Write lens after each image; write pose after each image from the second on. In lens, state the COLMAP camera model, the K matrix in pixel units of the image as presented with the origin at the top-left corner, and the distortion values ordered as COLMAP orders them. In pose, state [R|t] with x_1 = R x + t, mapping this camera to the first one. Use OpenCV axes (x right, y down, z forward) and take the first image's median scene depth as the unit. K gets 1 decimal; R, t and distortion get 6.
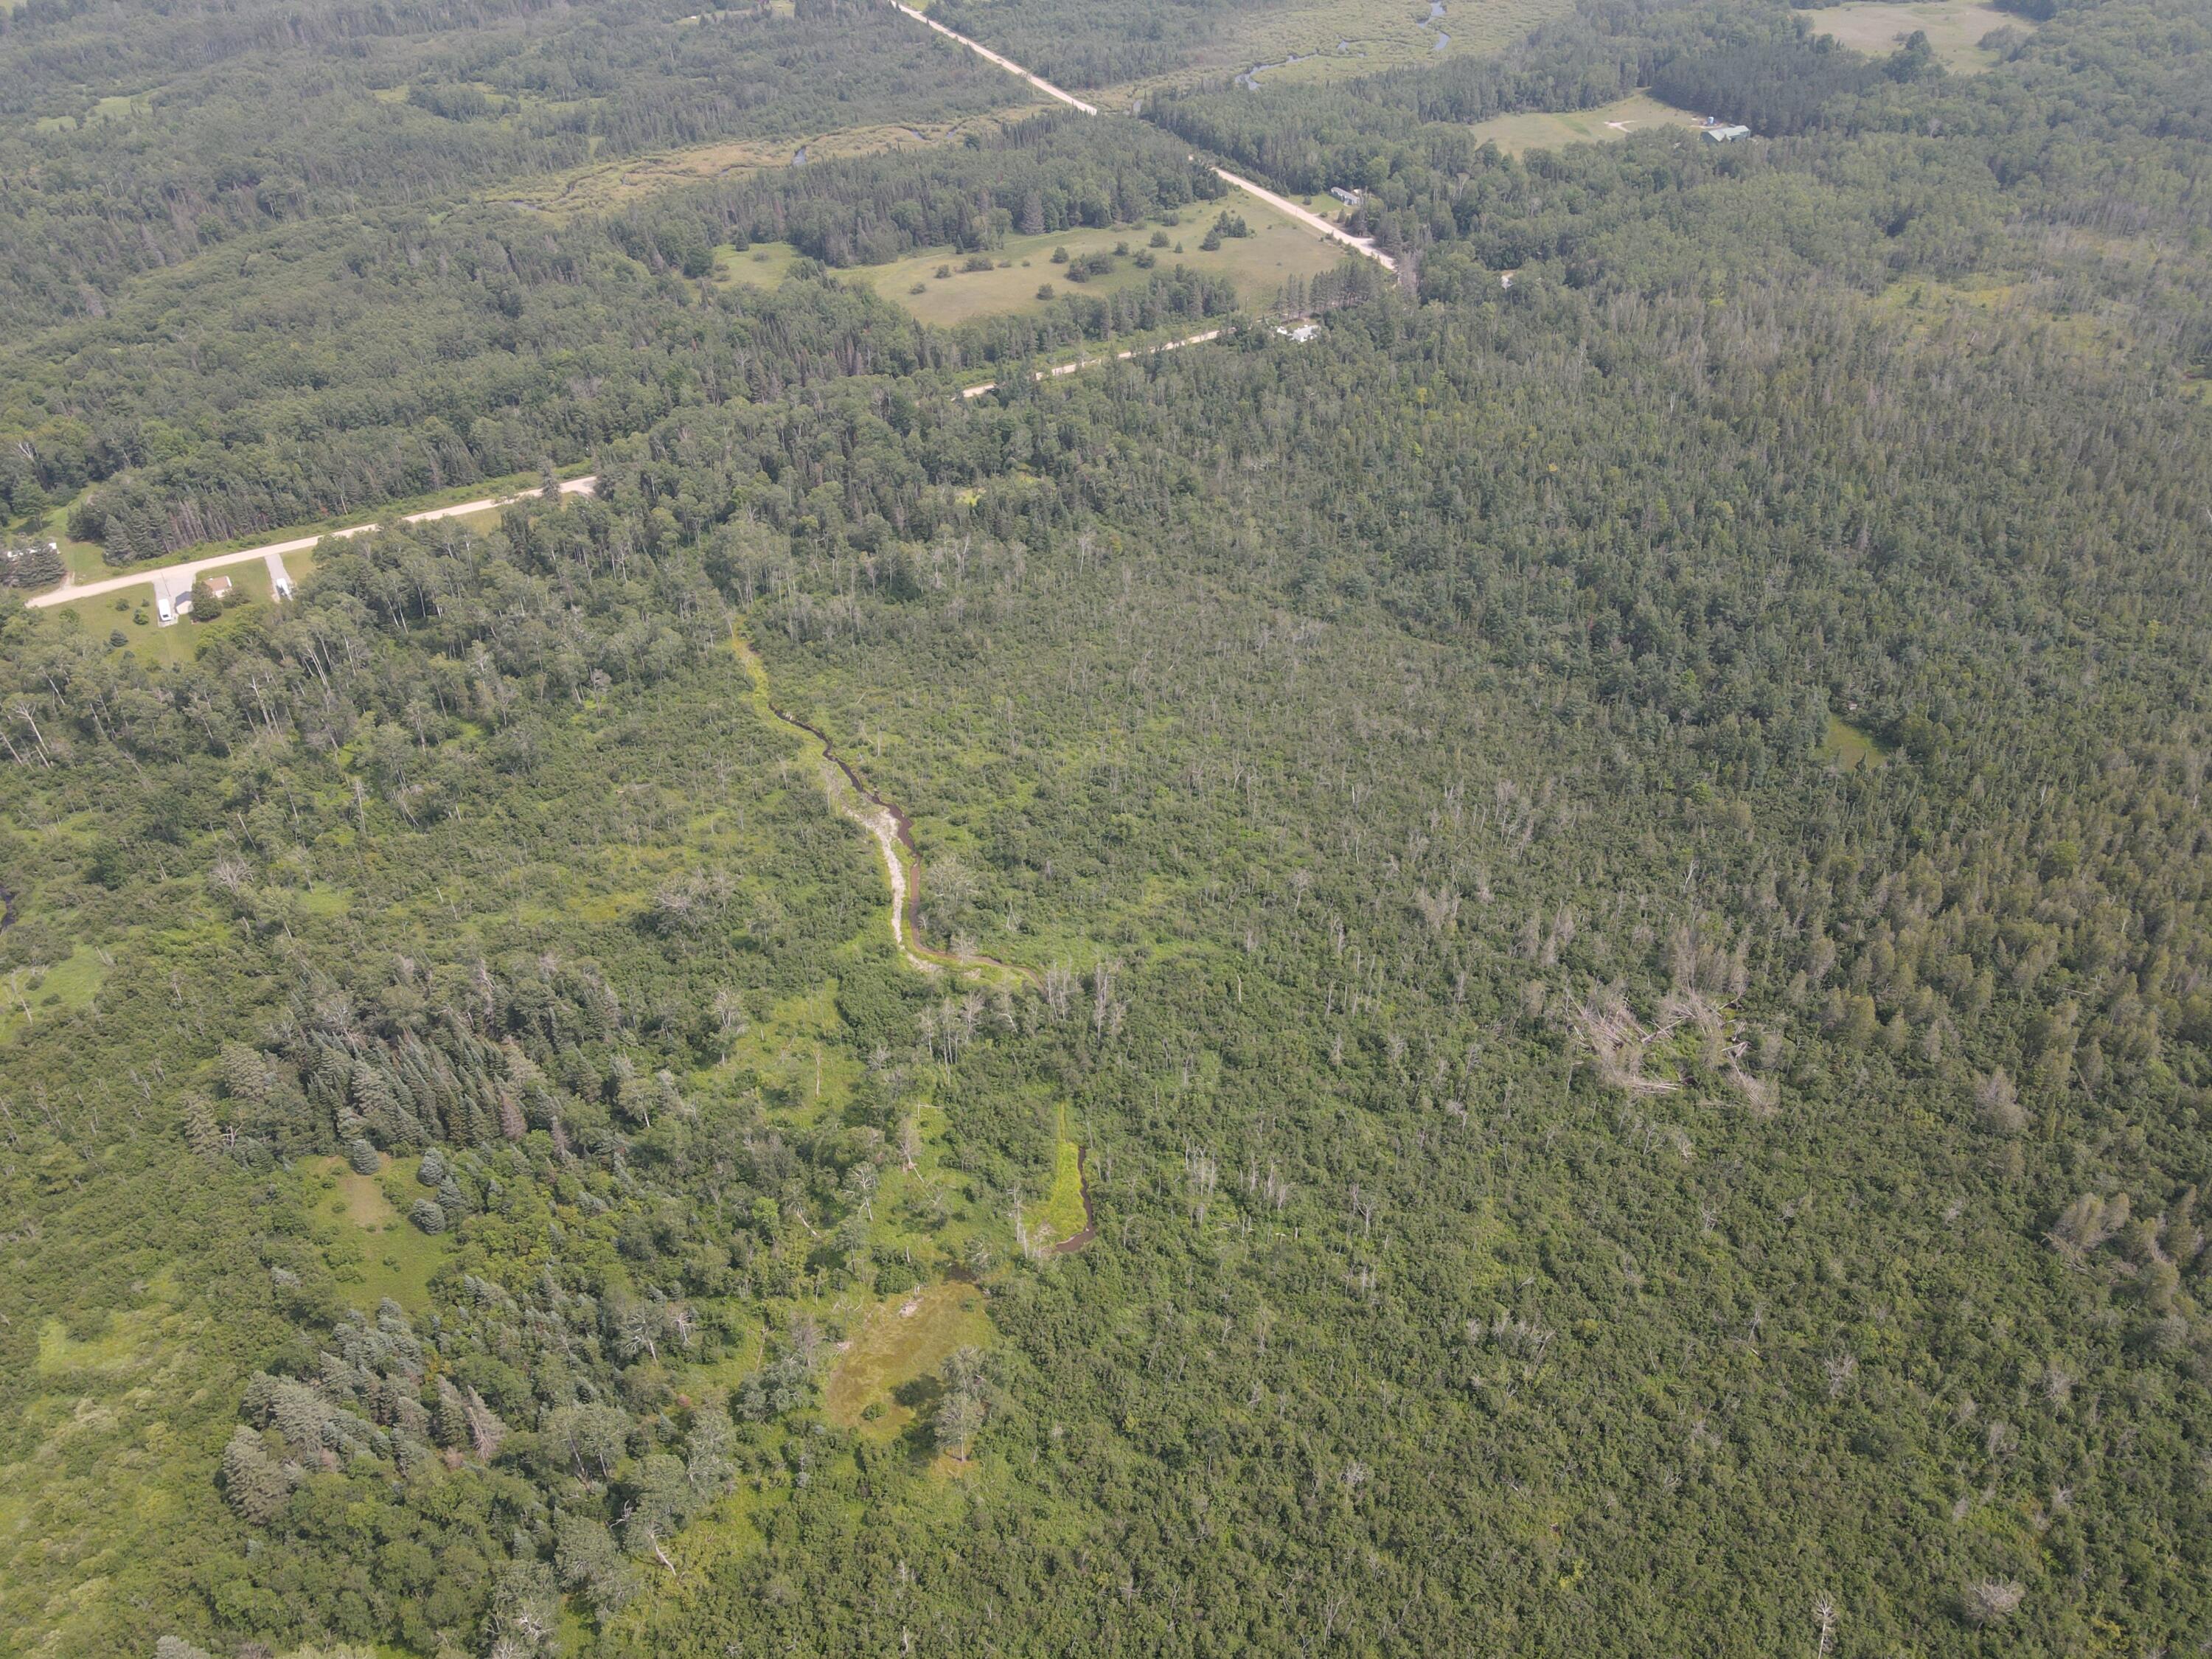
lens RADIAL K [[1620.1, 0, 1106.0], [0, 1620.1, 829.5], [0, 0, 1]] dist [0.010637, 0.013907]
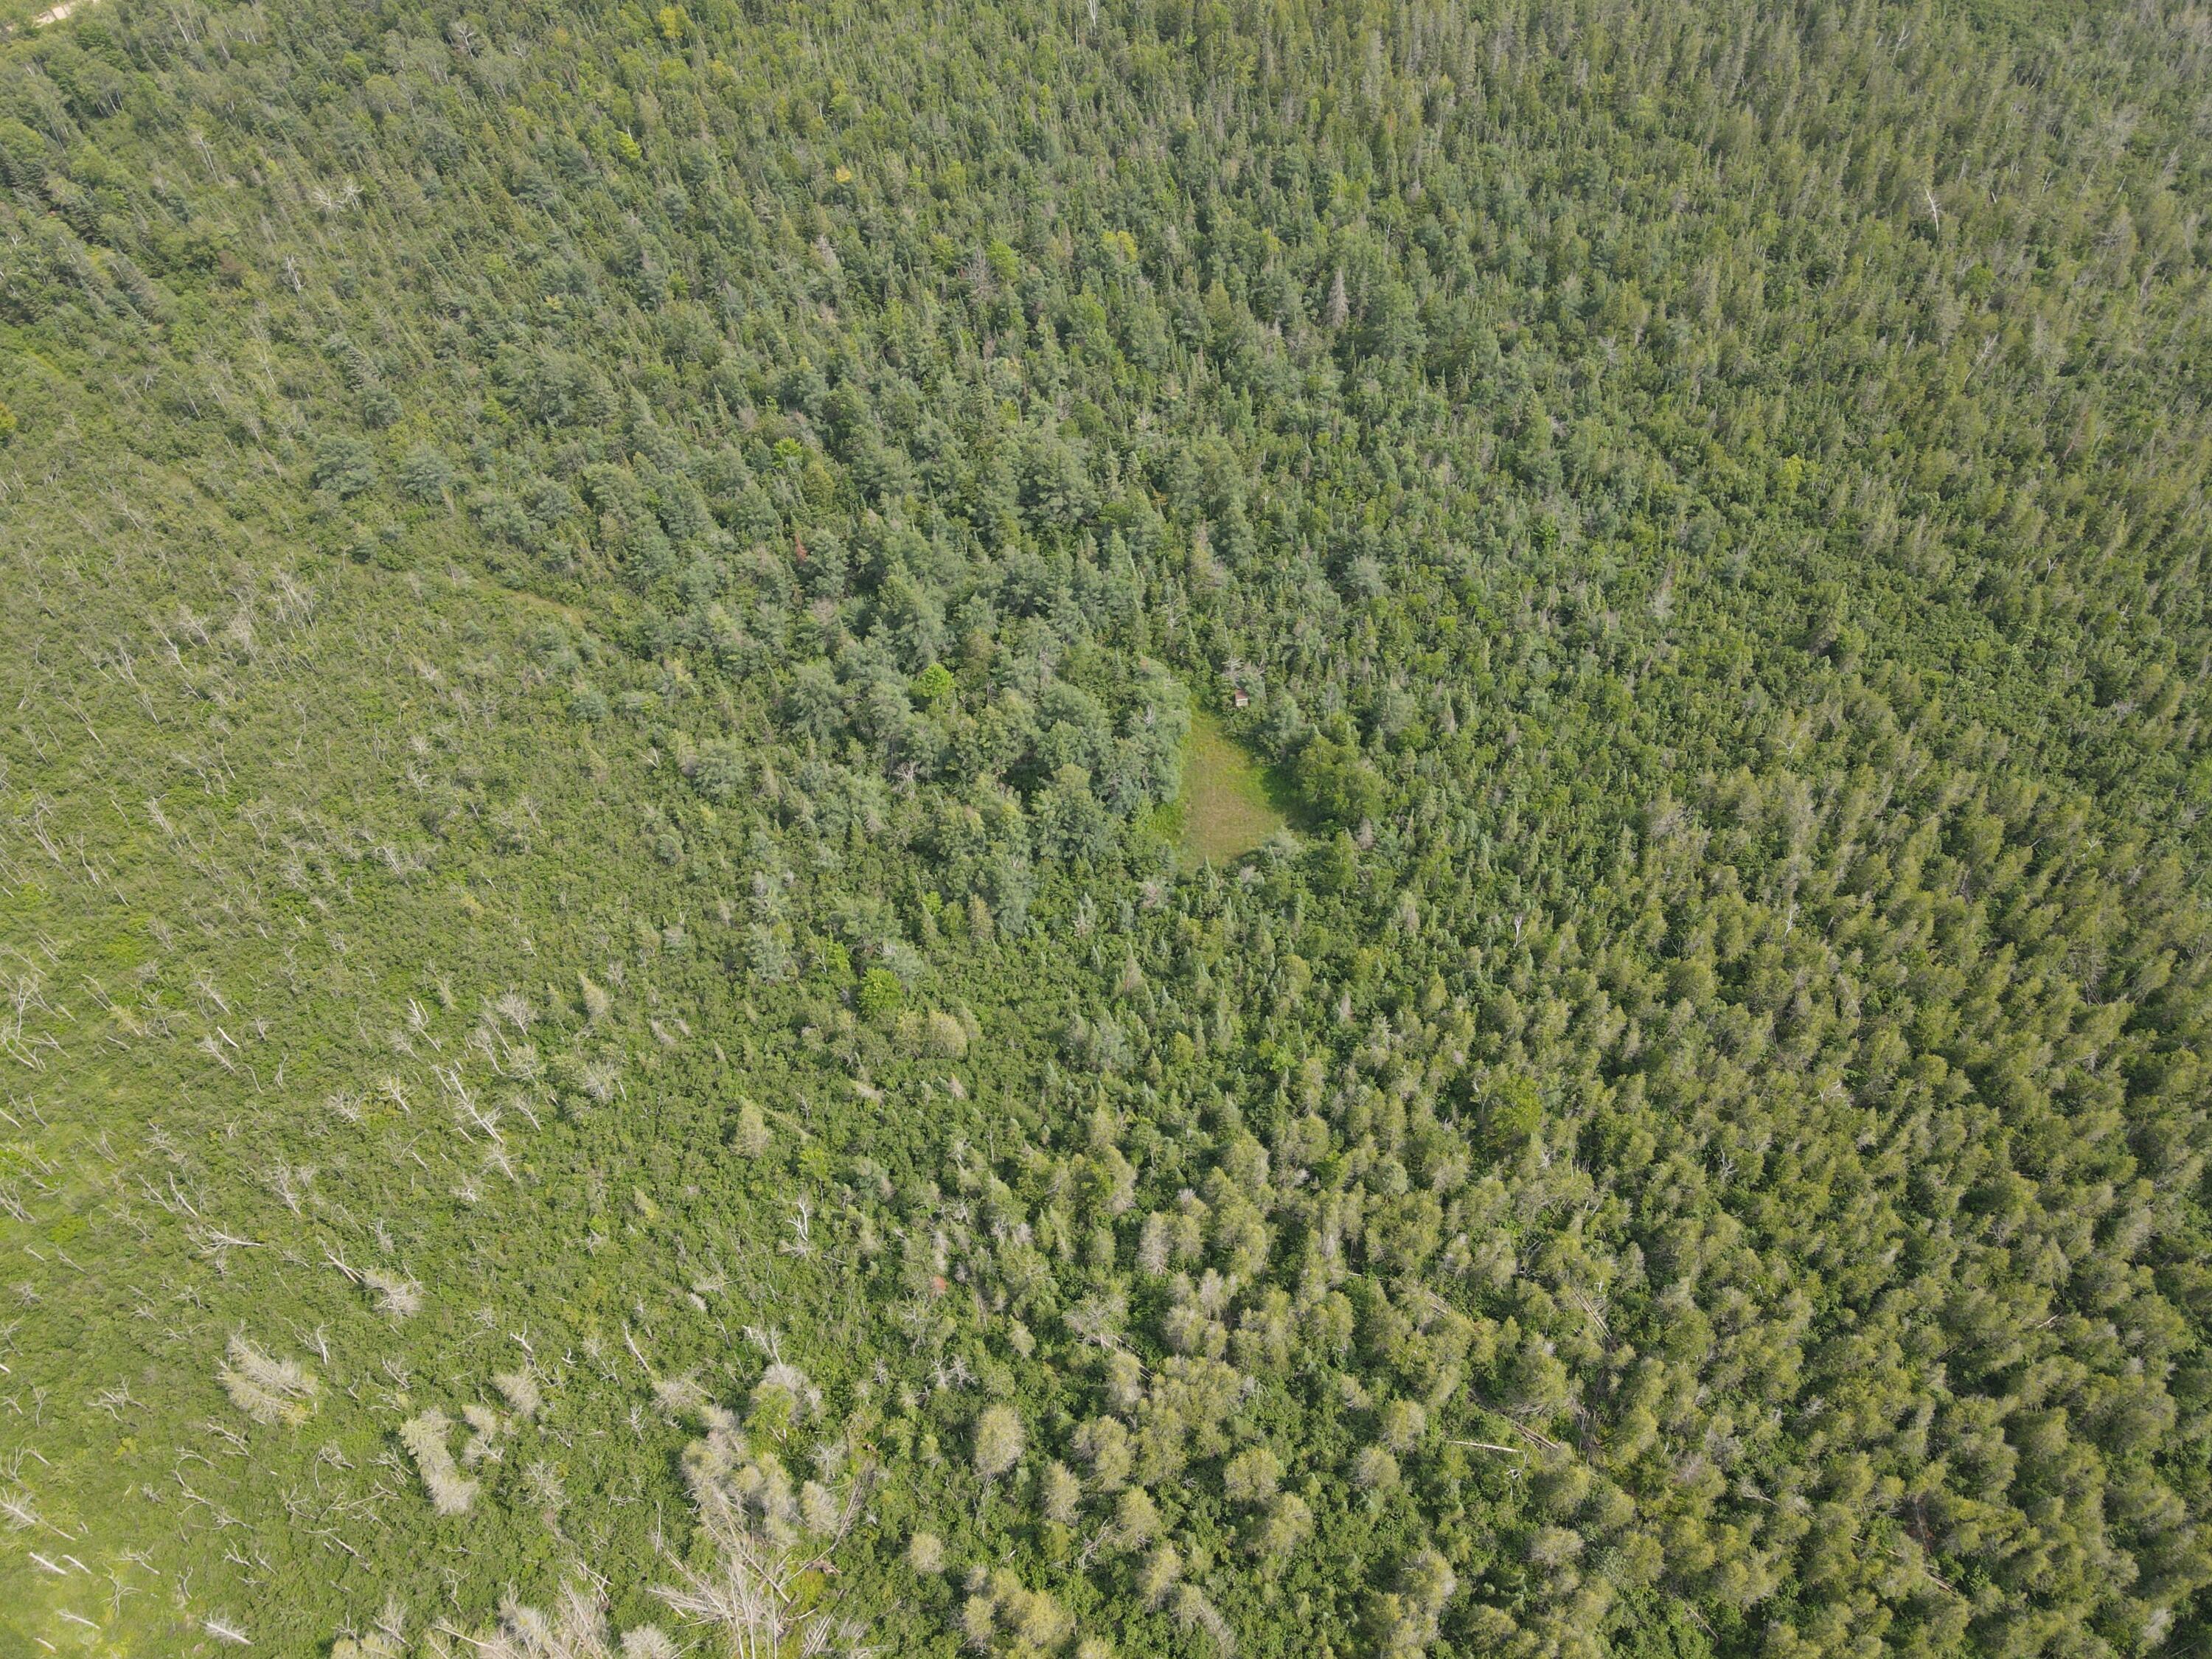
lens RADIAL K [[1620.1, 0, 1106.0], [0, 1620.1, 829.5], [0, 0, 1]] dist [0.010637, 0.013907]
pose [[0.992847, -0.105569, 0.055771, 0.352115], [0.085748, 0.955518, 0.282194, -0.178010], [-0.083082, -0.275393, 0.957735, 0.435847]]
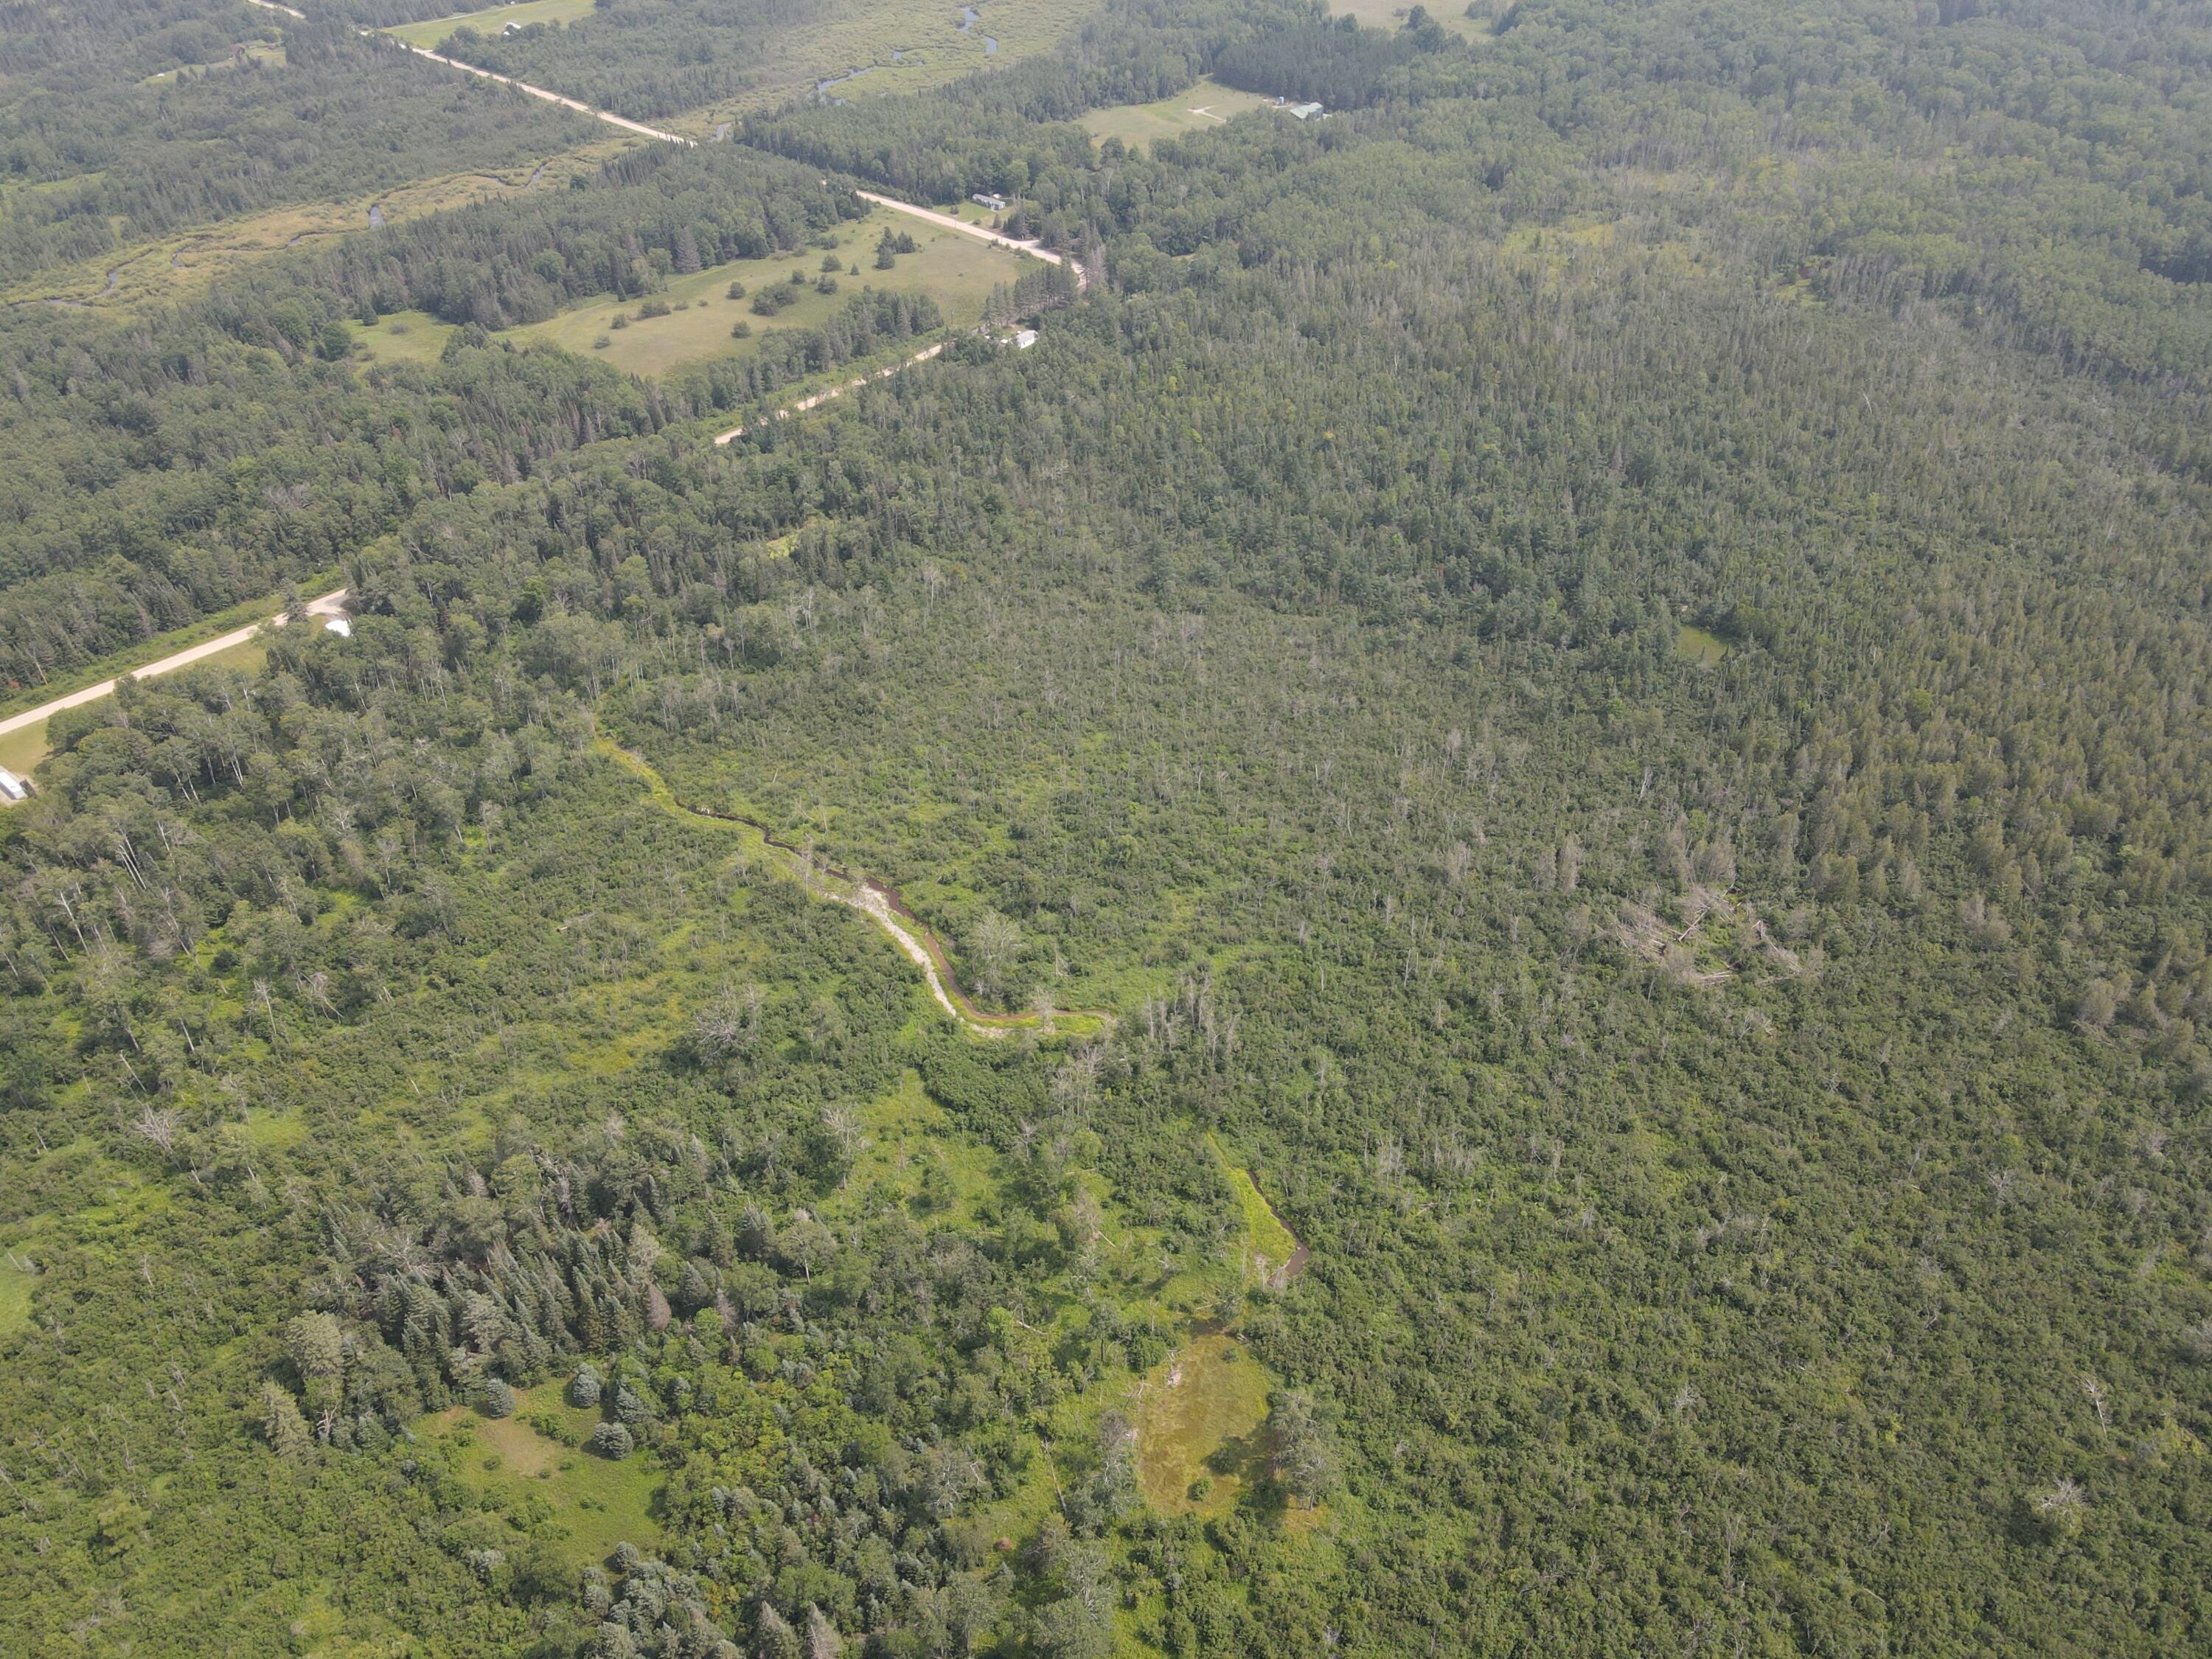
lens RADIAL K [[1620.1, 0, 1106.0], [0, 1620.1, 829.5], [0, 0, 1]] dist [0.010637, 0.013907]
pose [[0.940100, -0.202954, 0.273900, -0.222945], [0.204527, 0.978588, 0.023117, -0.031903], [-0.272727, 0.034288, 0.961480, 0.050538]]
